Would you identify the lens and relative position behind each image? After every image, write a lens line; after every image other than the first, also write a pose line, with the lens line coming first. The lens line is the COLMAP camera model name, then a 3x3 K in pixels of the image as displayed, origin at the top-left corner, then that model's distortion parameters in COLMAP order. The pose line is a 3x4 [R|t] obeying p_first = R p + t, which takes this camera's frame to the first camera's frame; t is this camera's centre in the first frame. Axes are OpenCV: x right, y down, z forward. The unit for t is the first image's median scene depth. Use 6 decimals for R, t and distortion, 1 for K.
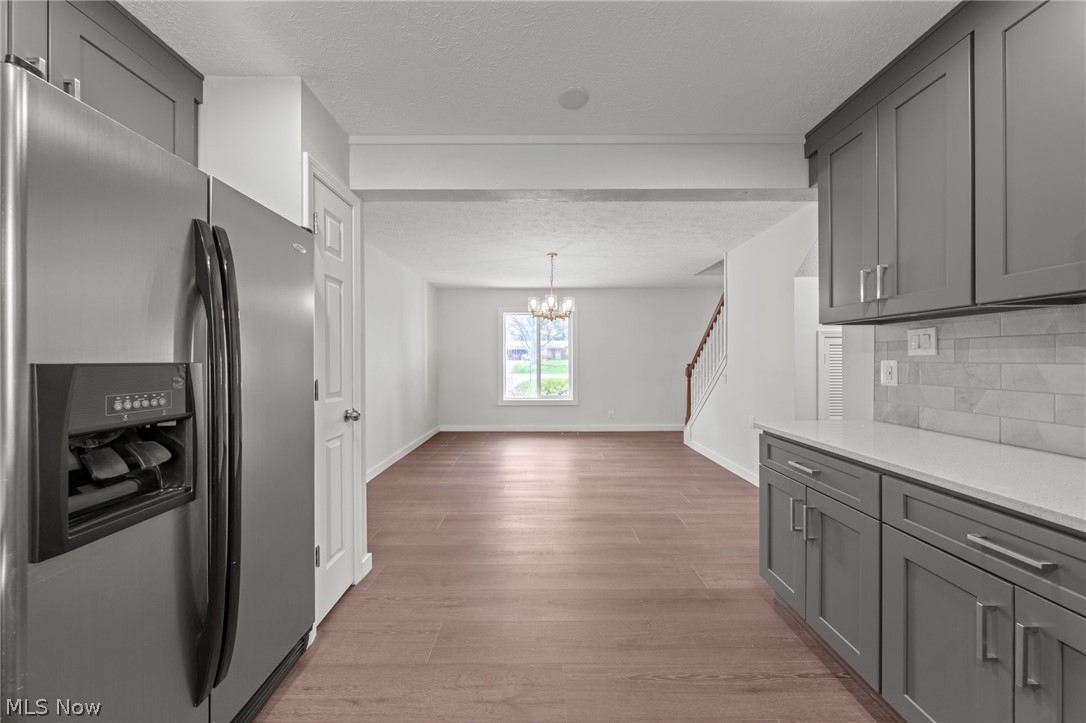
lens RADIAL K [[367.5, 0, 538.7], [0, 367.5, 359.1], [0, 0, 1]] dist [-0.013153, -0.000010]
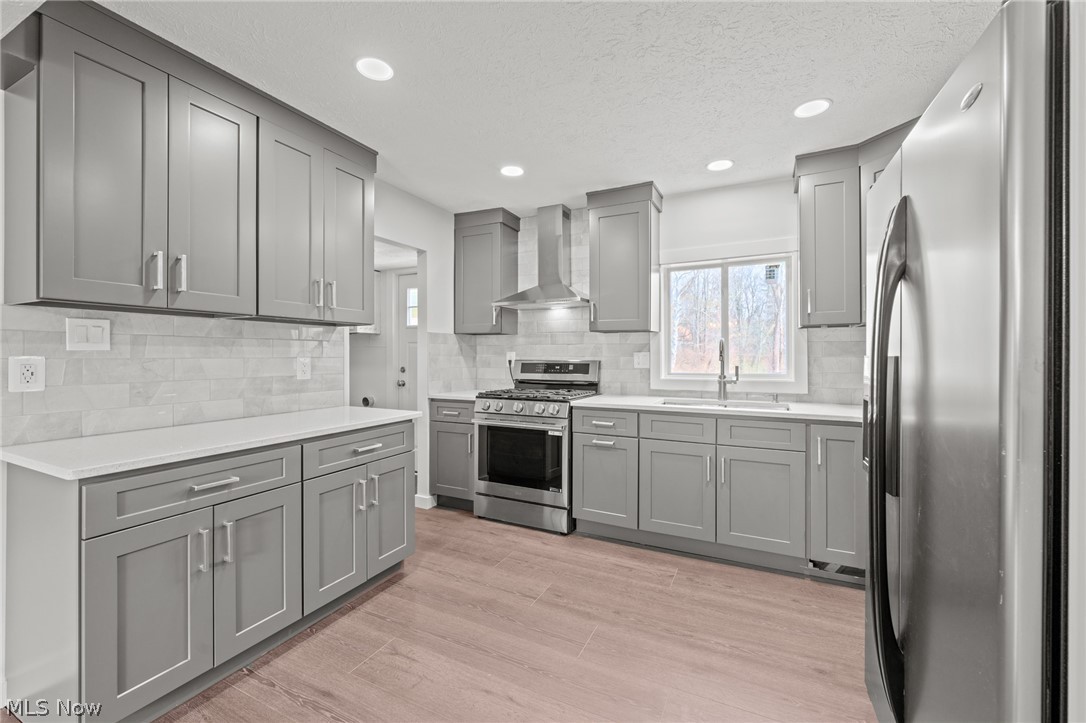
lens RADIAL K [[447.2, 0, 541.7], [0, 447.2, 354.5], [0, 0, 1]] dist [-0.002938, -0.000122]
pose [[-0.901139, 0.003808, 0.433514, -0.372842], [0.001462, 0.999982, -0.005745, 0.007451], [-0.433528, -0.004543, -0.901129, 1.518276]]
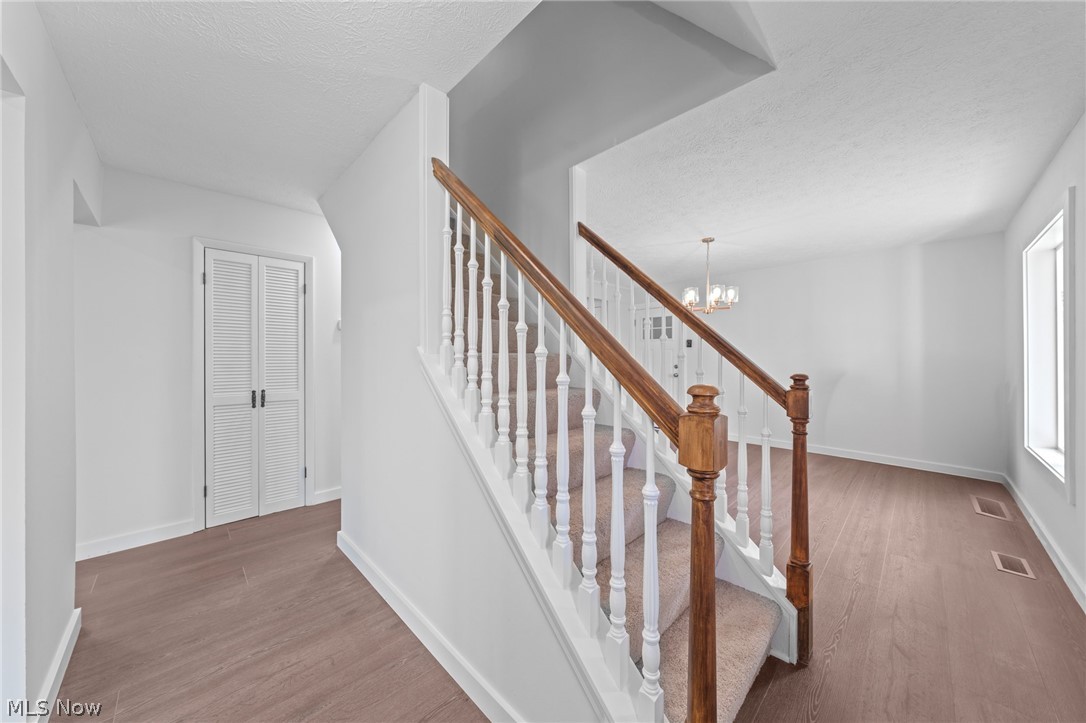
lens RADIAL K [[375.8, 0, 544.6], [0, 375.8, 357.8], [0, 0, 1]] dist [0.007831, 0.000000]
pose [[-0.698143, 0.006411, -0.715930, 2.510391], [0.004777, 0.999979, 0.004296, -0.006232], [0.715943, -0.000421, -0.698159, 3.503225]]
